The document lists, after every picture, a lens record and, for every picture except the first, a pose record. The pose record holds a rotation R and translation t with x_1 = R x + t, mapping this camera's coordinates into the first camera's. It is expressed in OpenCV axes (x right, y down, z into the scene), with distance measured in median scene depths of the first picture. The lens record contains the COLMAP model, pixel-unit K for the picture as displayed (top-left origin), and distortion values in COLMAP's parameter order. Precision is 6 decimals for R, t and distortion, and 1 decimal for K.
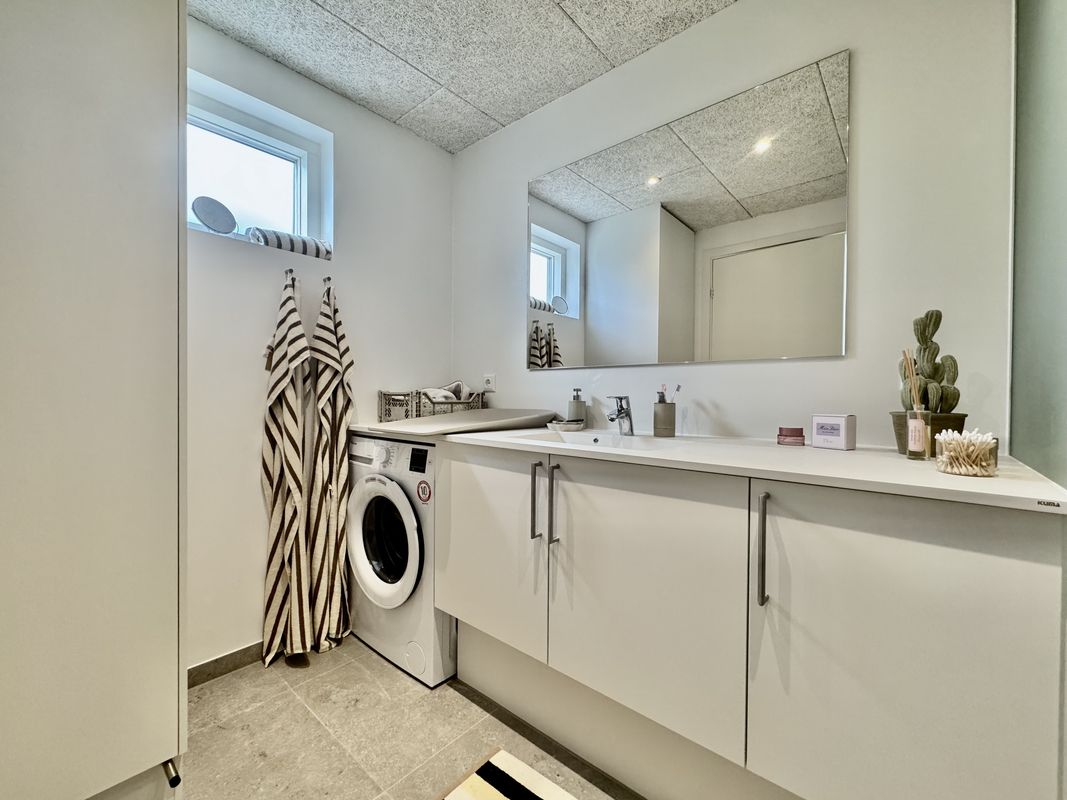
lens RADIAL K [[441.9, 0, 533.5], [0, 441.9, 400.0], [0, 0, 1]] dist [-0.000824, 0.000022]
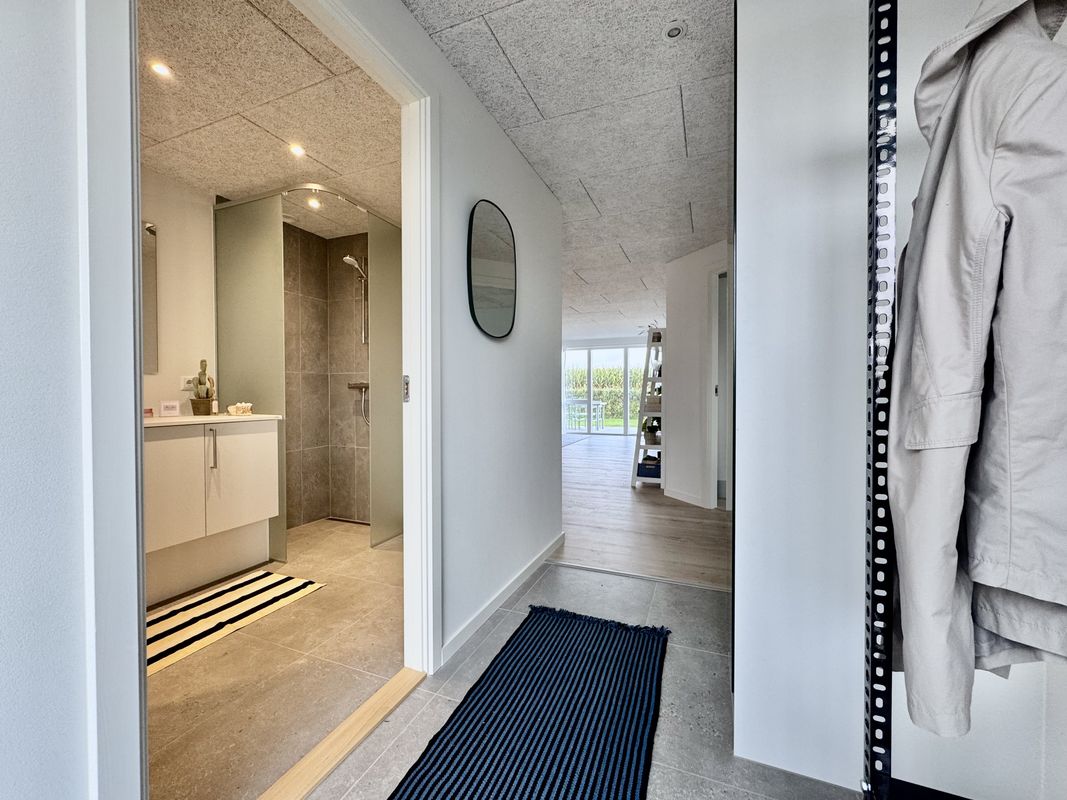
lens RADIAL K [[428.5, 0, 531.6], [0, 428.5, 399.7], [0, 0, 1]] dist [0.000689, -0.000034]
pose [[-0.320343, -0.021338, 0.947061, -1.754637], [0.008998, 0.999633, 0.025567, -0.011908], [-0.947259, 0.016712, -0.320033, -0.023368]]
